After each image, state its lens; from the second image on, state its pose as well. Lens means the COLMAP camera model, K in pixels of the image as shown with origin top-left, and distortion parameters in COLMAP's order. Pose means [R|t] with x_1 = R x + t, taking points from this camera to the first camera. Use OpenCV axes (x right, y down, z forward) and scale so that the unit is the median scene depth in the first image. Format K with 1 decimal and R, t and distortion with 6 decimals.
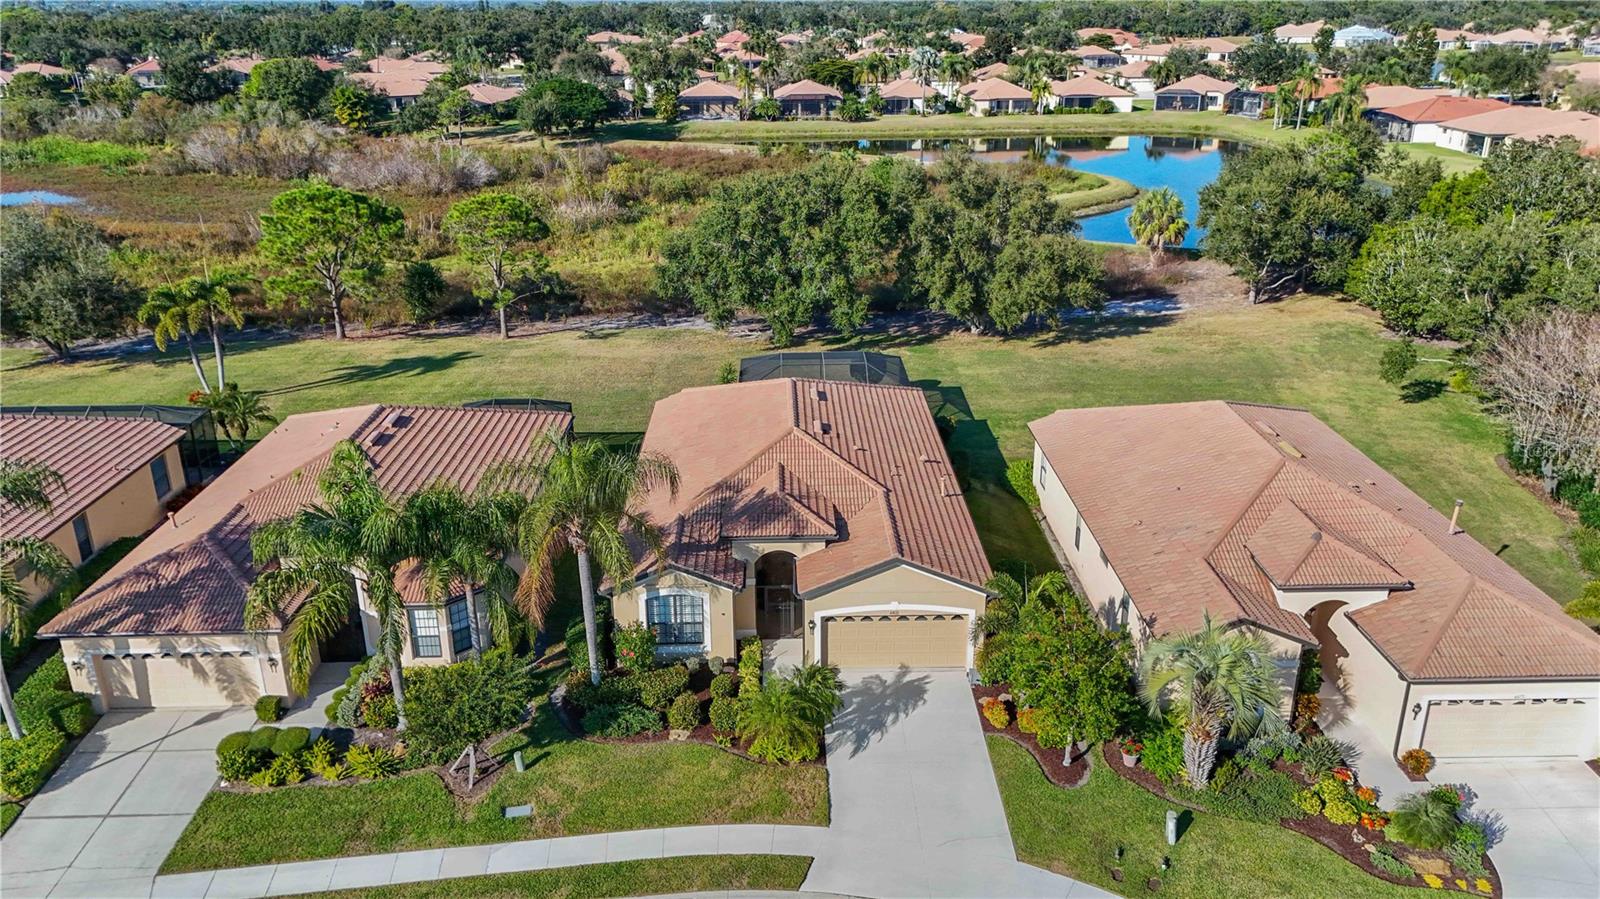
lens RADIAL K [[1180.0, 0, 797.3], [0, 1180.0, 446.6], [0, 0, 1]] dist [0.054318, -0.044860]
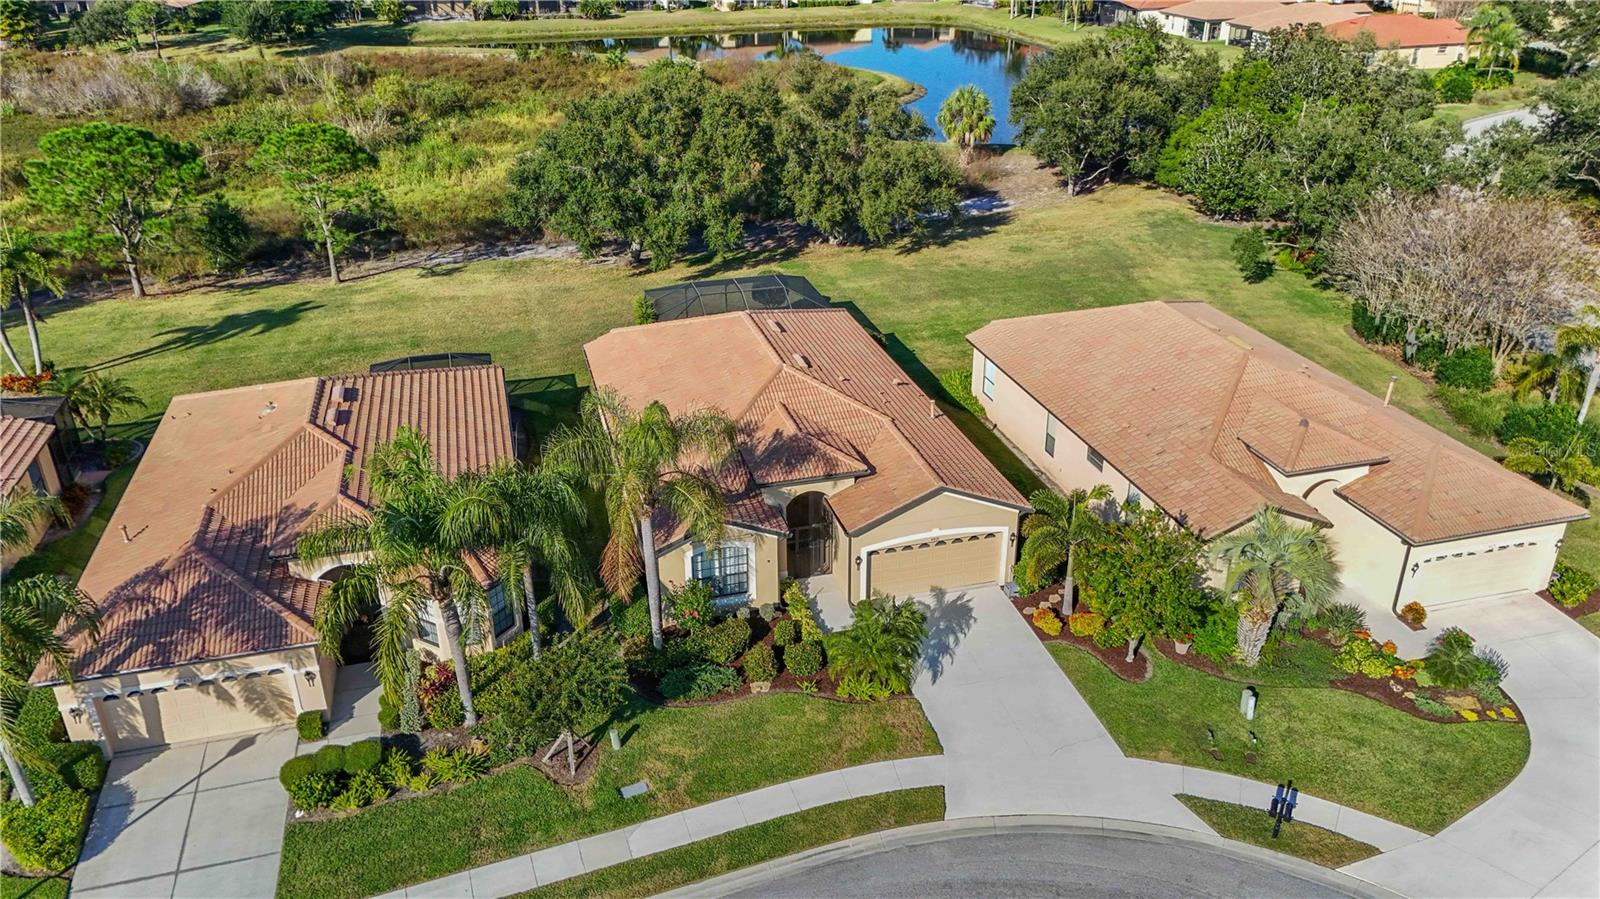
lens RADIAL K [[1180.0, 0, 797.3], [0, 1180.0, 446.7], [0, 0, 1]] dist [0.054318, -0.044860]
pose [[0.969602, -0.105865, 0.220599, -0.201892], [0.086942, 0.991786, 0.093818, -0.036332], [-0.228719, -0.071787, 0.970842, 0.030440]]
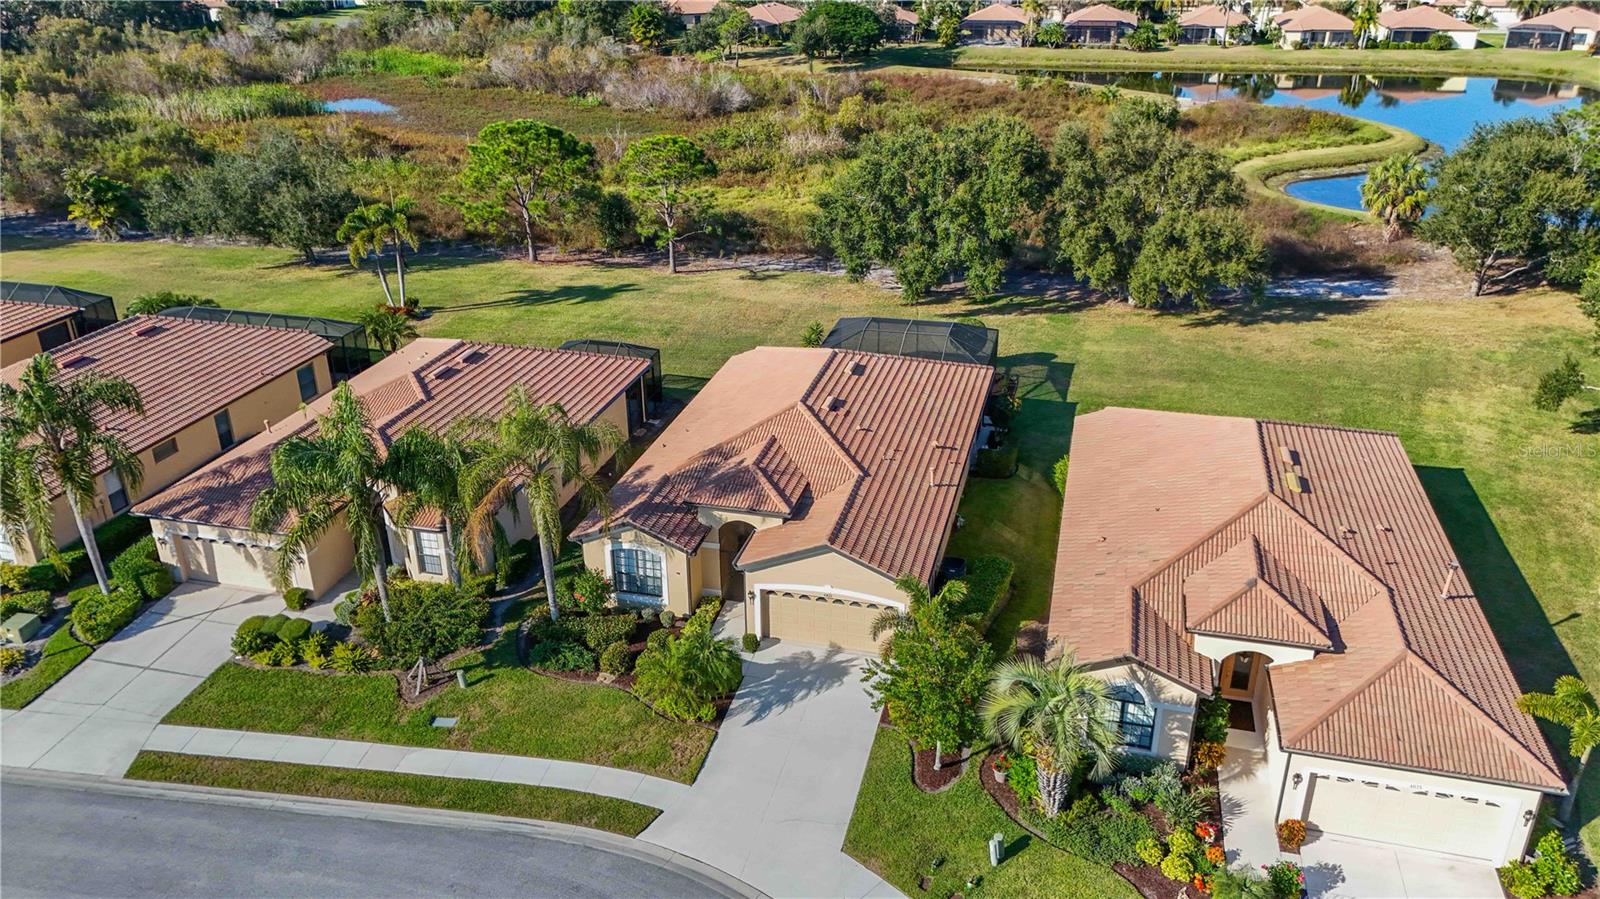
lens RADIAL K [[1180.0, 0, 796.0], [0, 1180.0, 446.9], [0, 0, 1]] dist [0.054318, -0.044860]
pose [[0.961939, 0.114355, -0.248187, 0.238781], [-0.097036, 0.991982, 0.080967, -0.056368], [0.255456, -0.053802, 0.965322, -0.001694]]
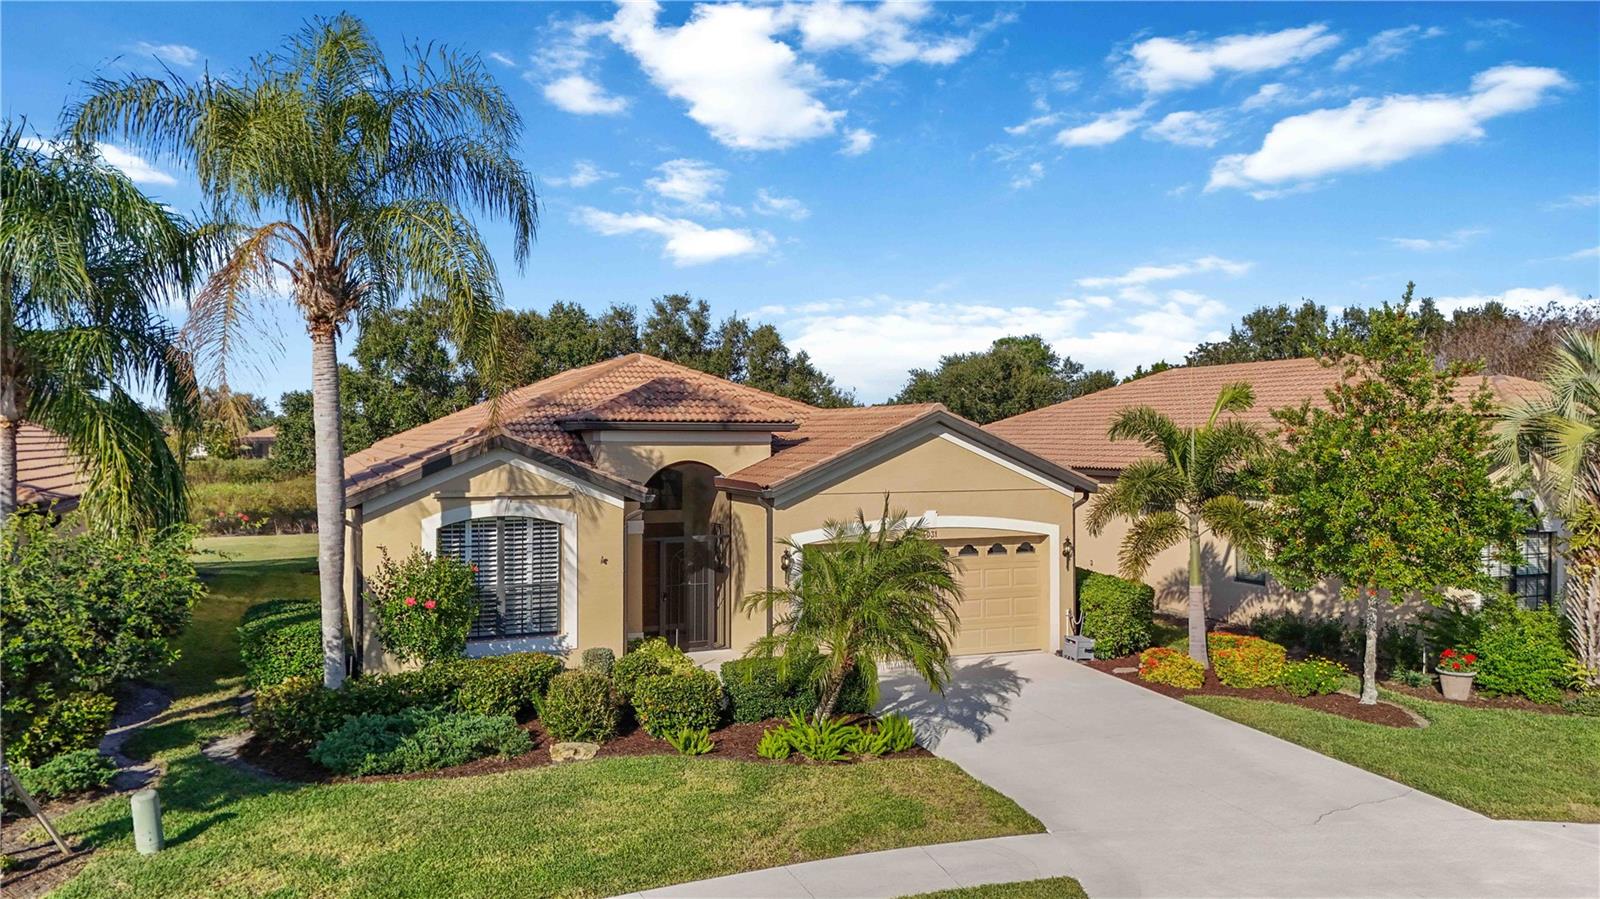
lens RADIAL K [[1180.0, 0, 799.8], [0, 1180.0, 443.0], [0, 0, 1]] dist [0.054318, -0.044860]
pose [[0.933207, 0.005549, 0.359296, -0.132624], [0.120305, 0.937354, -0.326947, 0.216340], [-0.338602, 0.348334, 0.874078, 0.431188]]
